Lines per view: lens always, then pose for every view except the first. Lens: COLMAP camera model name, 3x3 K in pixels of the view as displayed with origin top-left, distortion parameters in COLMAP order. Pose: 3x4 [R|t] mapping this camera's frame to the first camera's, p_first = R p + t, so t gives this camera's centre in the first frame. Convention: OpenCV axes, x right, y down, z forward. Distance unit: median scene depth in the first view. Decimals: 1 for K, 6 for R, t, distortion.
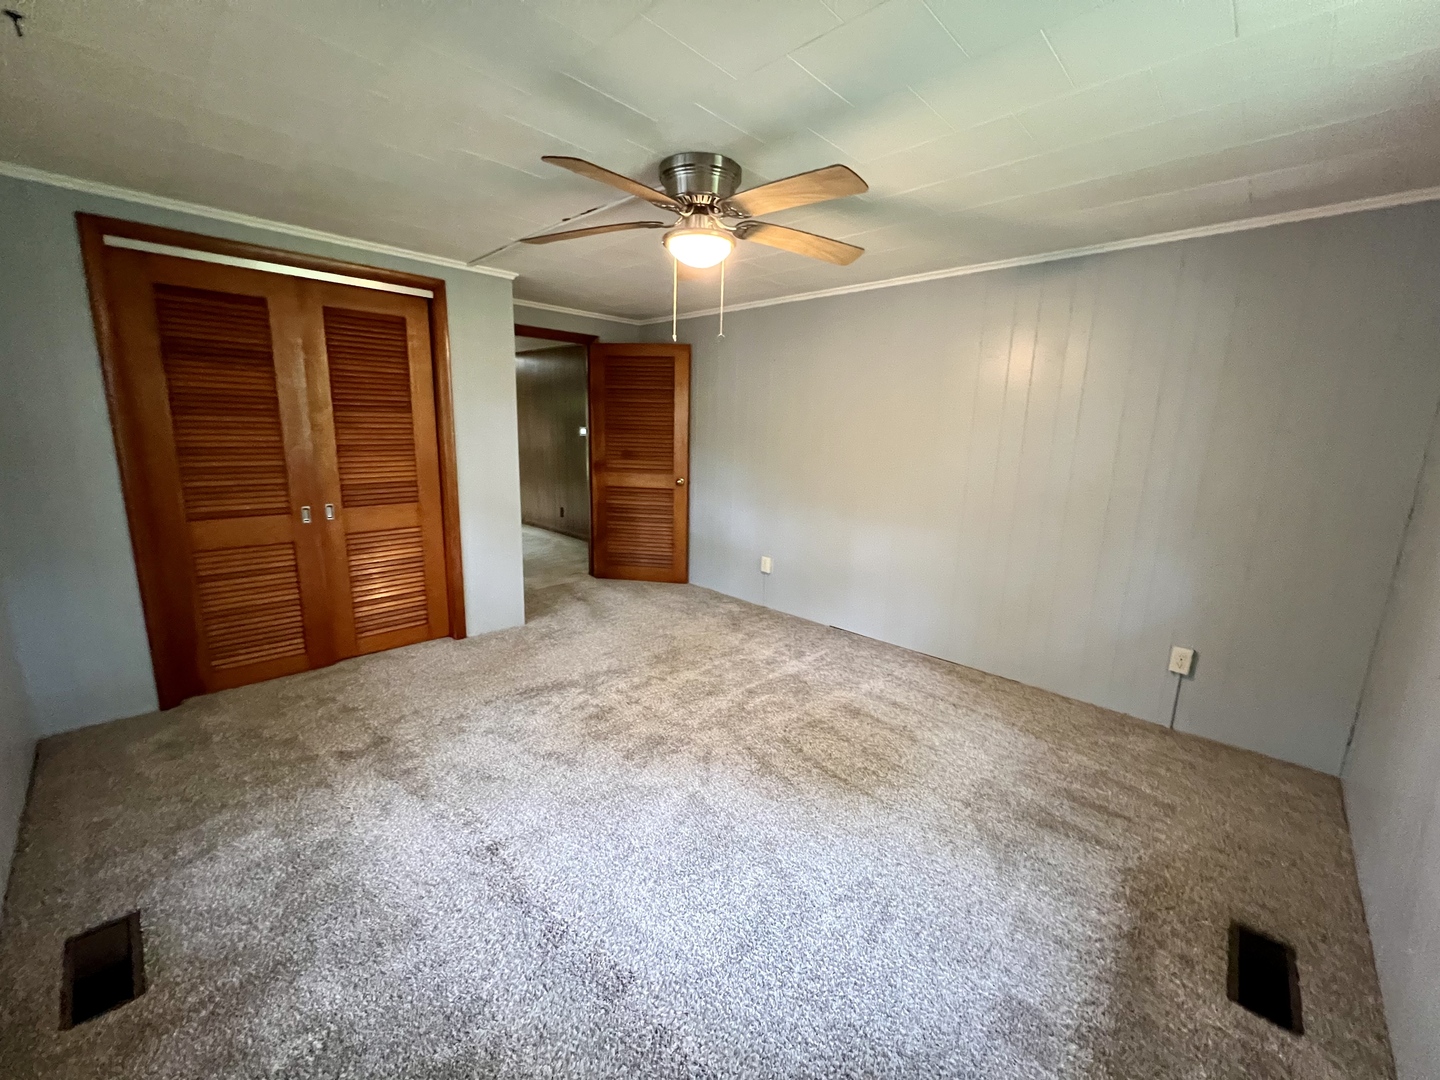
lens RADIAL K [[576.9, 0, 725.3], [0, 576.9, 537.3], [0, 0, 1]] dist [0.000268, -0.000036]
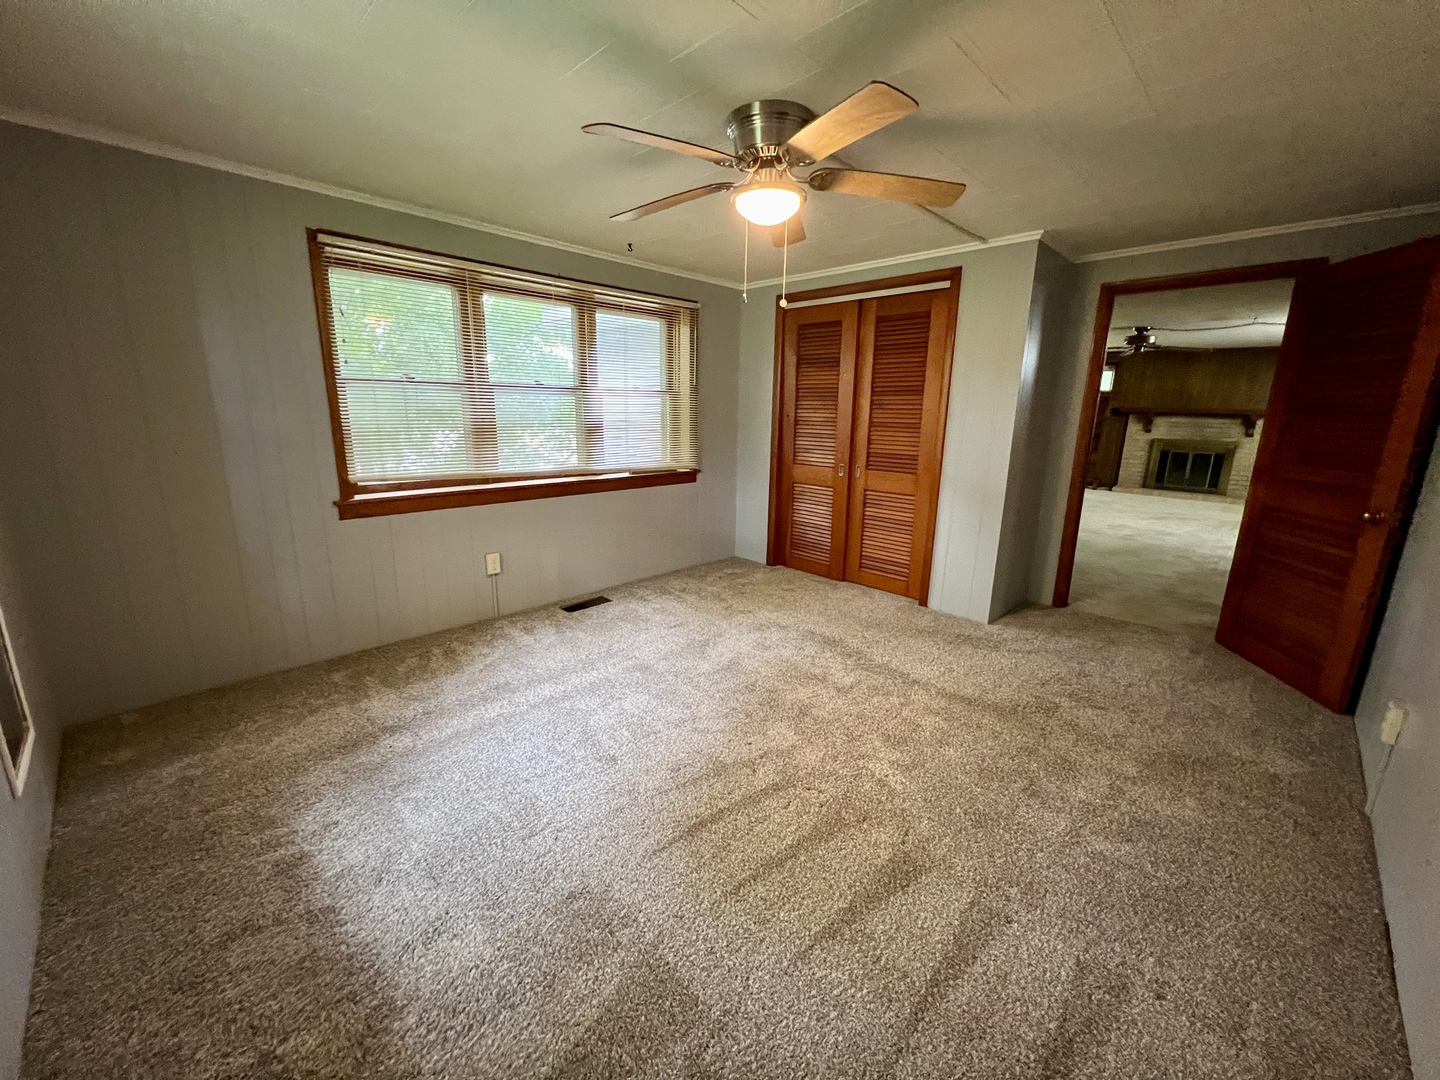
lens RADIAL K [[577.5, 0, 721.3], [0, 577.5, 539.2], [0, 0, 1]] dist [-0.001818, 0.000180]
pose [[-0.011413, 0.204318, -0.978838, 0.668311], [-0.205408, 0.957546, 0.202269, -0.097773], [0.978610, 0.203369, 0.031040, 0.667227]]
